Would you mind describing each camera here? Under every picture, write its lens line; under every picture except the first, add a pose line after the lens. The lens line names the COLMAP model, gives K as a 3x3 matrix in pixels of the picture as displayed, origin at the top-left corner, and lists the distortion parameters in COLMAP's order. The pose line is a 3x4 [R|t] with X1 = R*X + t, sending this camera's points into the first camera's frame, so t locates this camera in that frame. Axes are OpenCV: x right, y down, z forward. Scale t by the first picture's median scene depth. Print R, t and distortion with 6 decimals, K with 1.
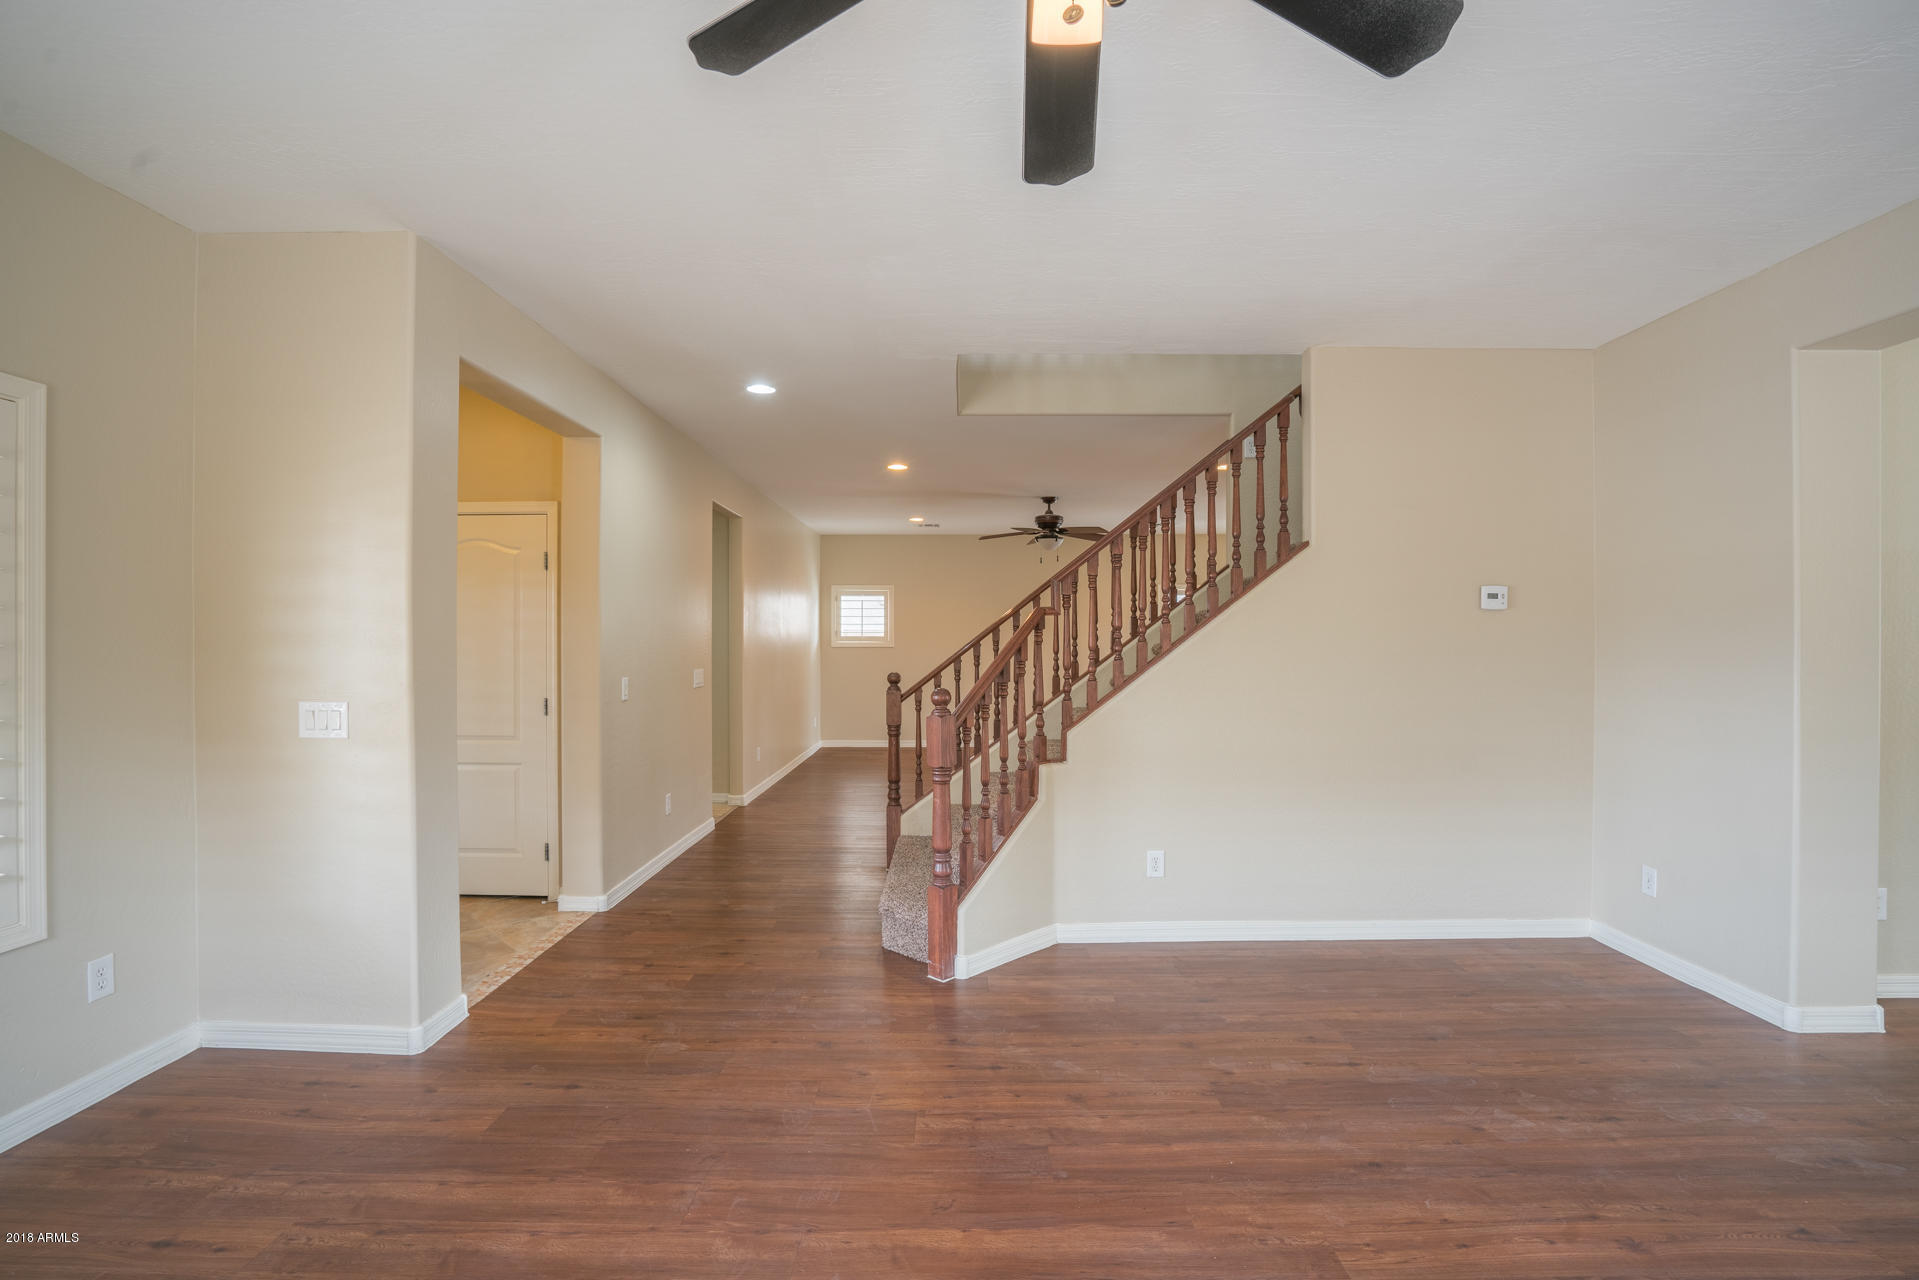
lens RADIAL K [[893.1, 0, 962.5], [0, 893.1, 645.4], [0, 0, 1]] dist [-0.021712, -0.000988]
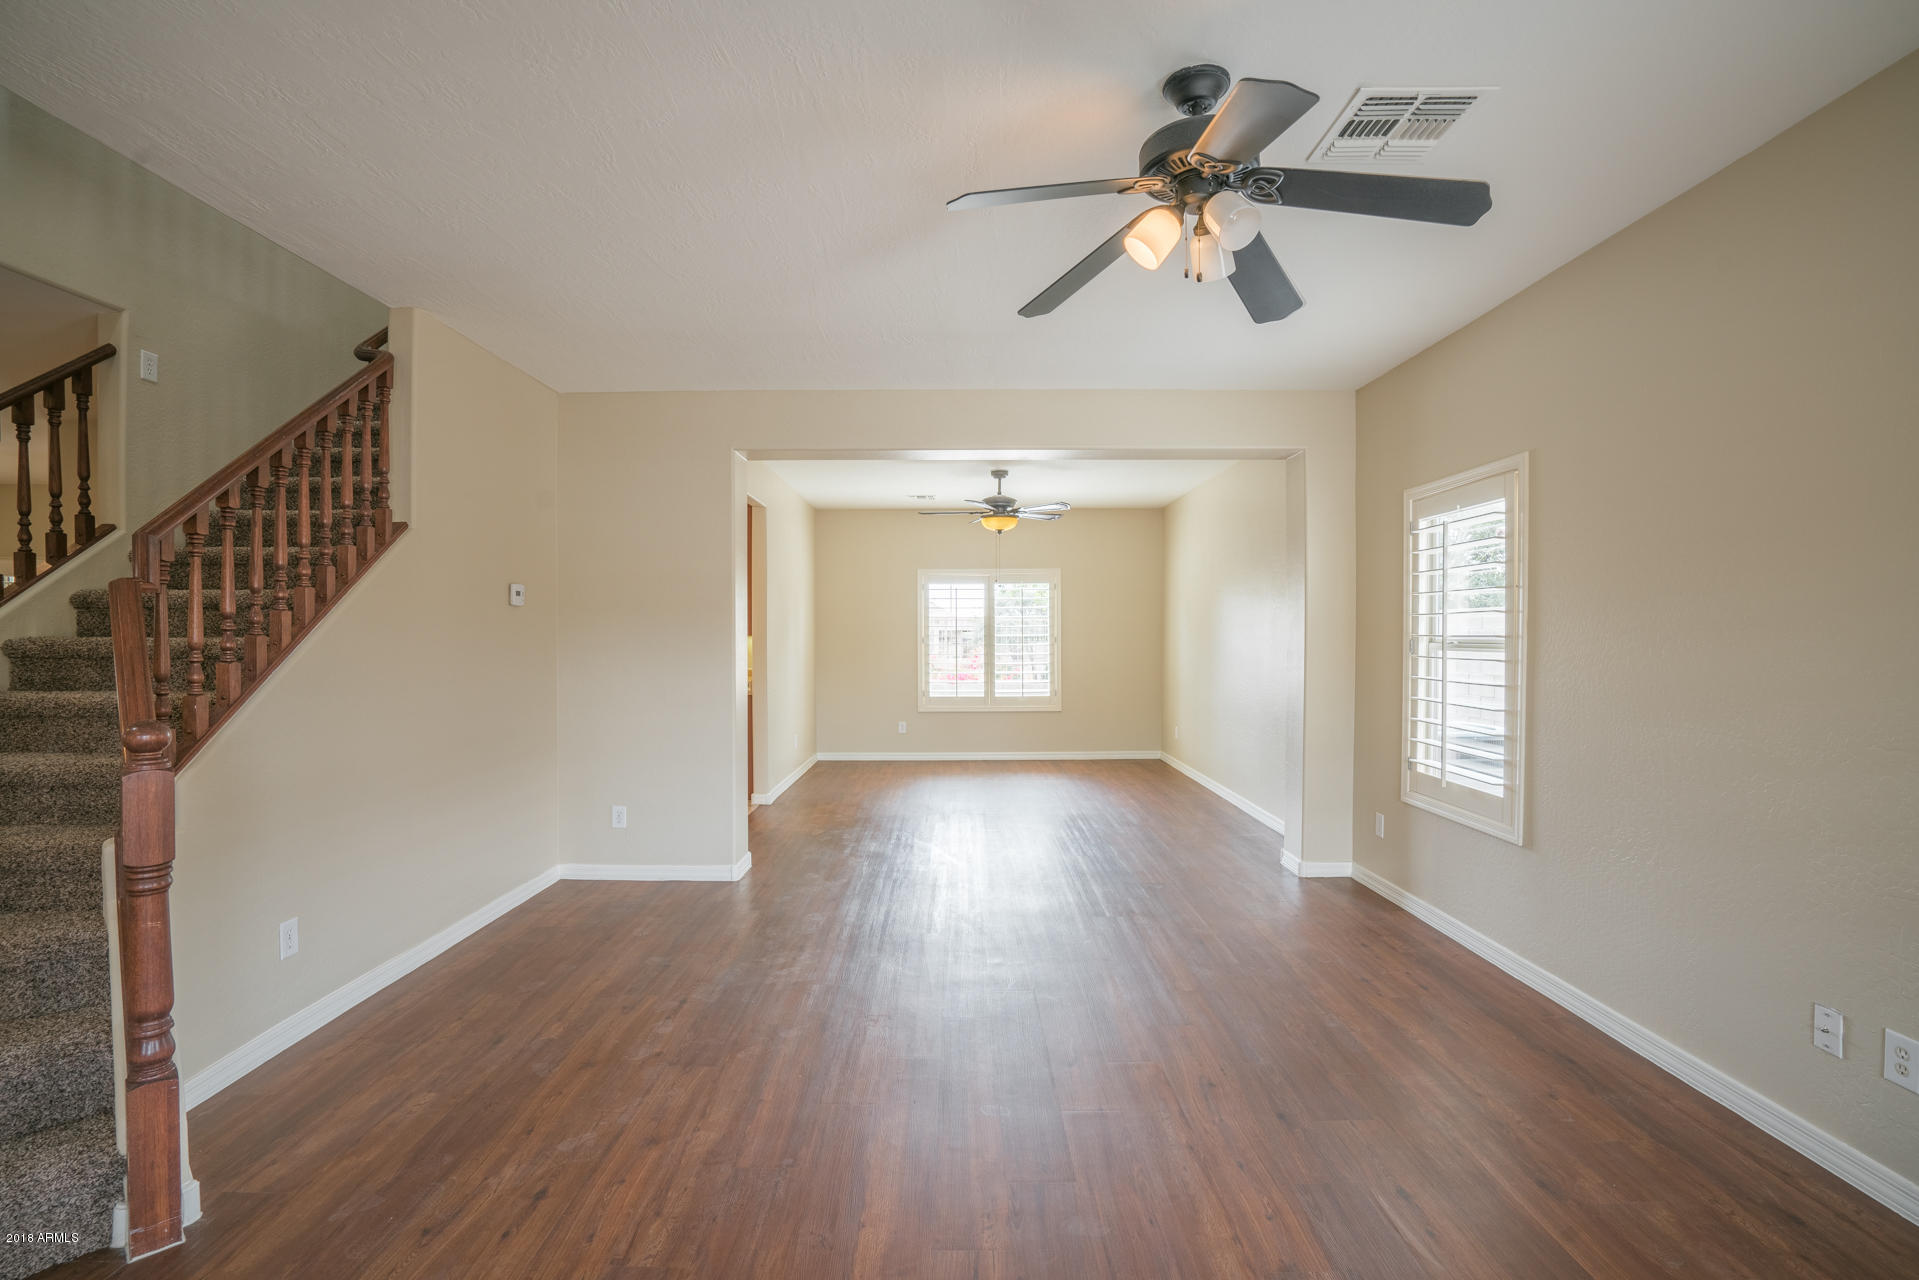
lens RADIAL K [[893.1, 0, 961.8], [0, 893.1, 640.7], [0, 0, 1]] dist [-0.021712, -0.000988]
pose [[-0.015772, -0.003980, 0.999868, -0.658571], [-0.004865, 0.999981, 0.003903, -0.004983], [-0.999864, -0.004803, -0.015791, 0.594407]]
